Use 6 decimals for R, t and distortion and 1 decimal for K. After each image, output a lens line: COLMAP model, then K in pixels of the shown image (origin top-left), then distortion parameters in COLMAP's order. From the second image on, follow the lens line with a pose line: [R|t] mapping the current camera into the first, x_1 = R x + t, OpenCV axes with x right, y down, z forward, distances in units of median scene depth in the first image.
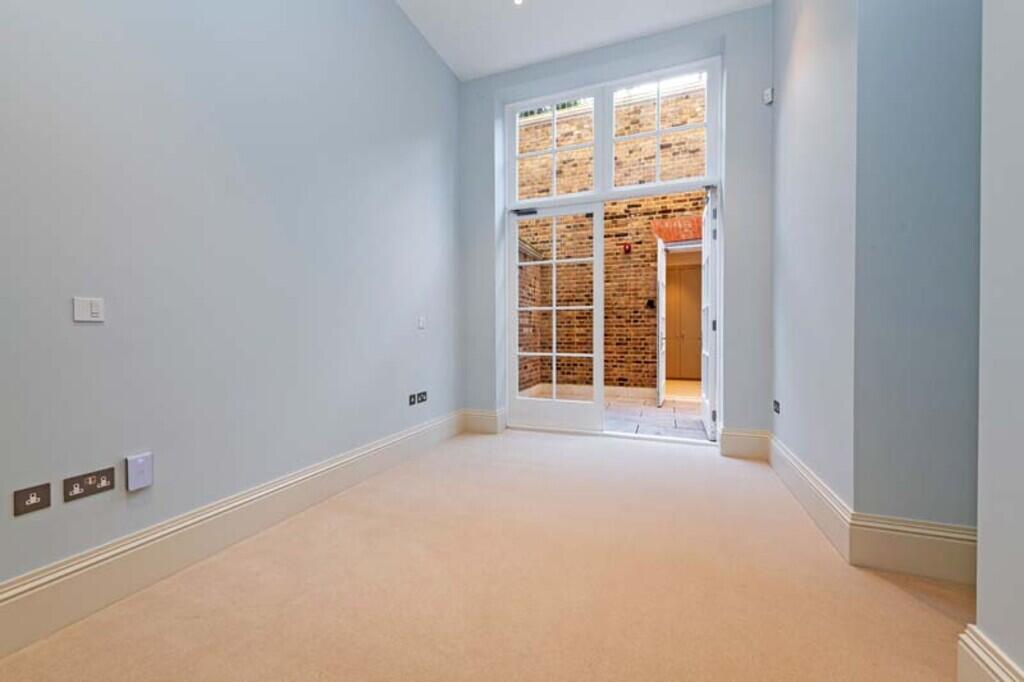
lens RADIAL K [[389.9, 0, 509.2], [0, 389.9, 340.4], [0, 0, 1]] dist [-0.000312, -0.000108]
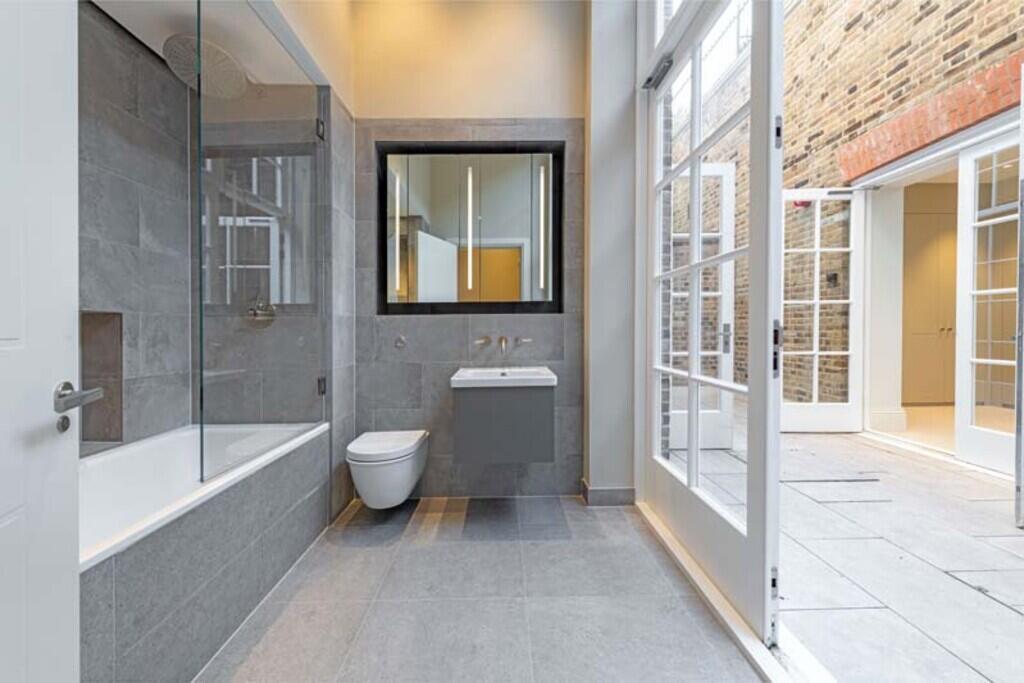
lens RADIAL K [[389.9, 0, 510.6], [0, 389.9, 332.1], [0, 0, 1]] dist [-0.000312, -0.000108]
pose [[0.399759, 0.014111, -0.916512, 0.738584], [-0.023042, 0.999720, 0.005341, 0.001258], [0.916331, 0.018983, 0.399972, 0.259062]]
